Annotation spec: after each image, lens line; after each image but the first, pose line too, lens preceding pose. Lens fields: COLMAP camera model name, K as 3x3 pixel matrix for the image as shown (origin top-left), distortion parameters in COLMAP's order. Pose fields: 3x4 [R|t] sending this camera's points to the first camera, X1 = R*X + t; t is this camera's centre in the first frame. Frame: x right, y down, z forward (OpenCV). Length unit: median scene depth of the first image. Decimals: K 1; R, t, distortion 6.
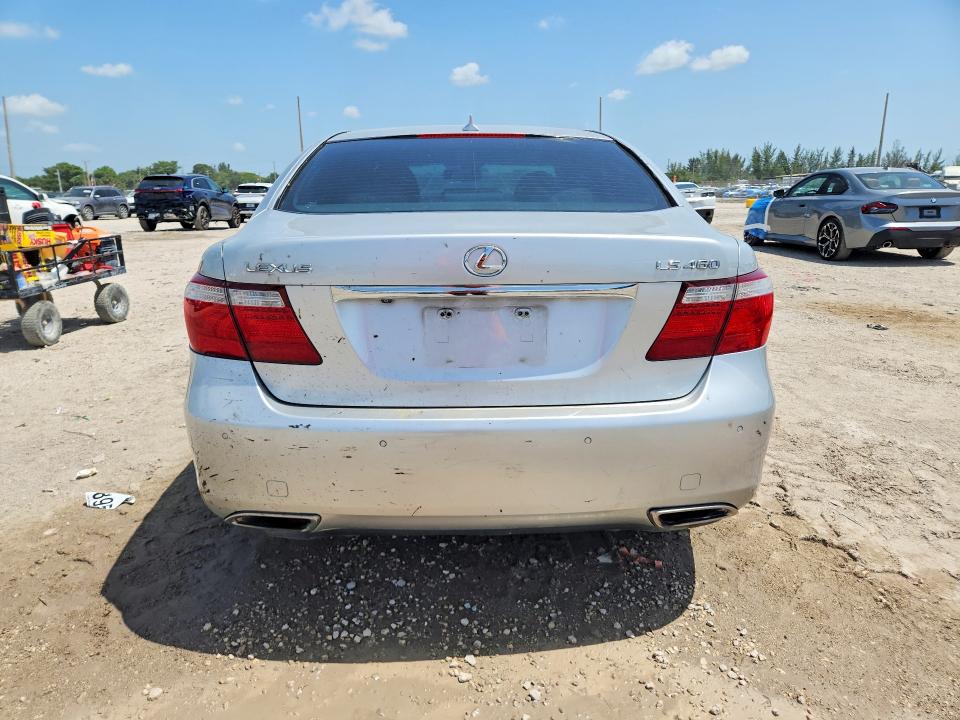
lens RADIAL K [[673.8, 0, 473.3], [0, 673.8, 354.2], [0, 0, 1]] dist [0.042901, -0.023554]
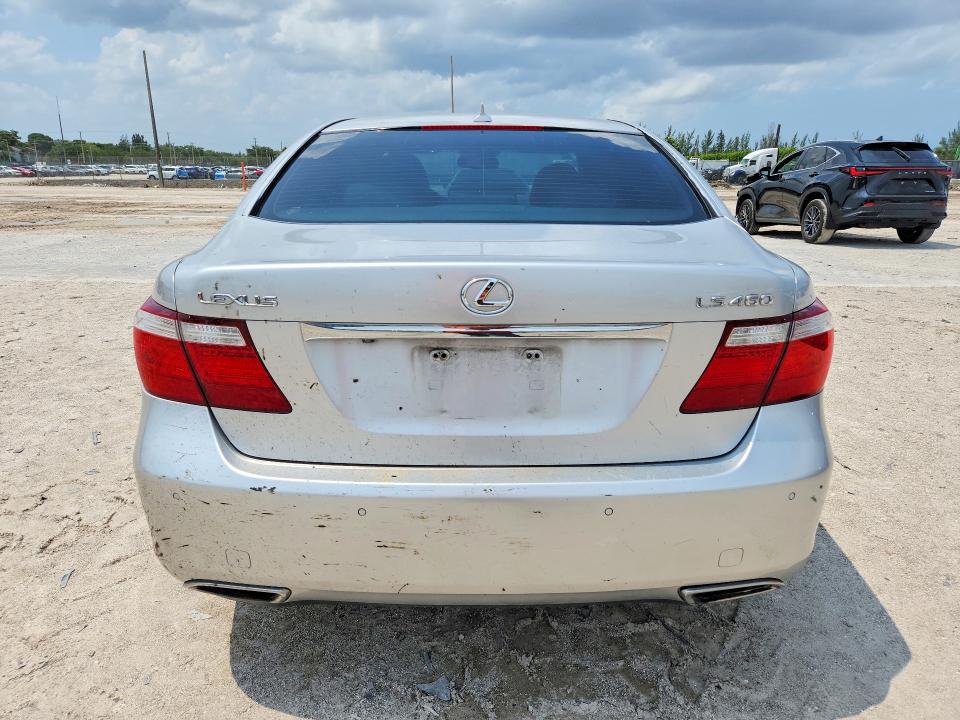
lens RADIAL K [[673.8, 0, 483.1], [0, 673.8, 342.3], [0, 0, 1]] dist [0.042901, -0.023554]
pose [[0.999770, 0.013664, -0.016526, 0.025305], [-0.013330, 0.999708, 0.020170, -0.090784], [0.016797, -0.019945, 0.999660, 0.164774]]
